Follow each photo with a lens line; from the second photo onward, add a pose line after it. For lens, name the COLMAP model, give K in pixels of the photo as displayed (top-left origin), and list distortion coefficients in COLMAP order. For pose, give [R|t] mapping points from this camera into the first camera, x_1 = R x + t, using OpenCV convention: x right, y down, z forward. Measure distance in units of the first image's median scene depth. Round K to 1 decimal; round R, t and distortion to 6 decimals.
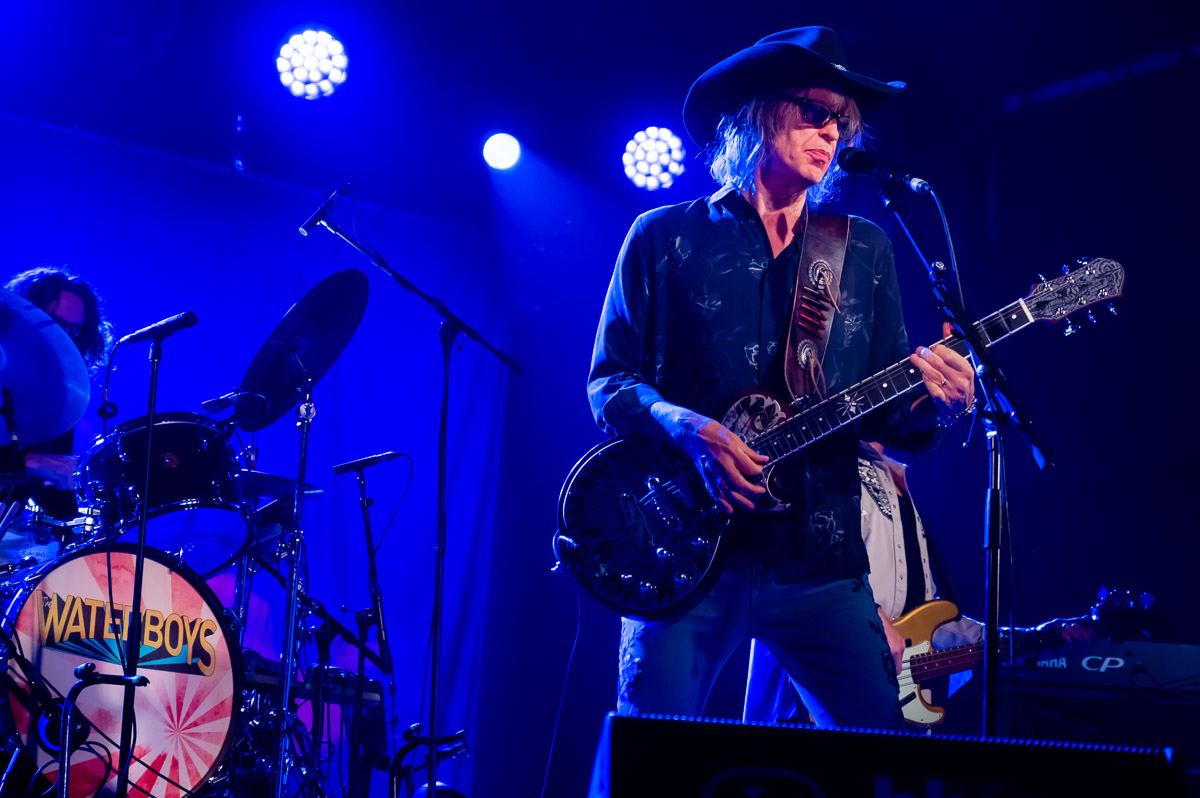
lens RADIAL K [[2557.8, 0, 599.8], [0, 2557.8, 399.2], [0, 0, 1]] dist [0.165770, 0.000000]
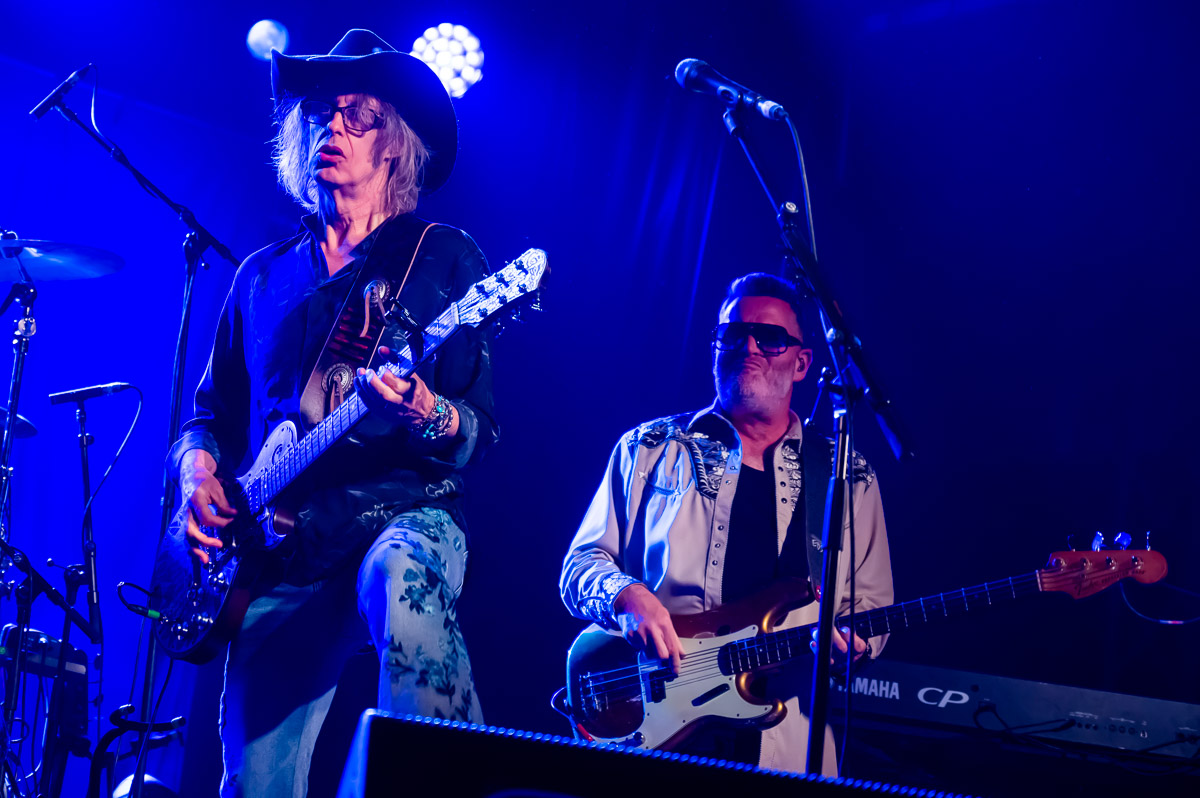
lens RADIAL K [[2557.8, 0, 601.7], [0, 2557.8, 398.8], [0, 0, 1]] dist [0.165770, 0.000000]
pose [[0.989552, 0.066475, -0.127937, 0.186100], [-0.070252, 0.997210, -0.025235, 0.036151], [0.125903, 0.033959, 0.991461, 0.172435]]
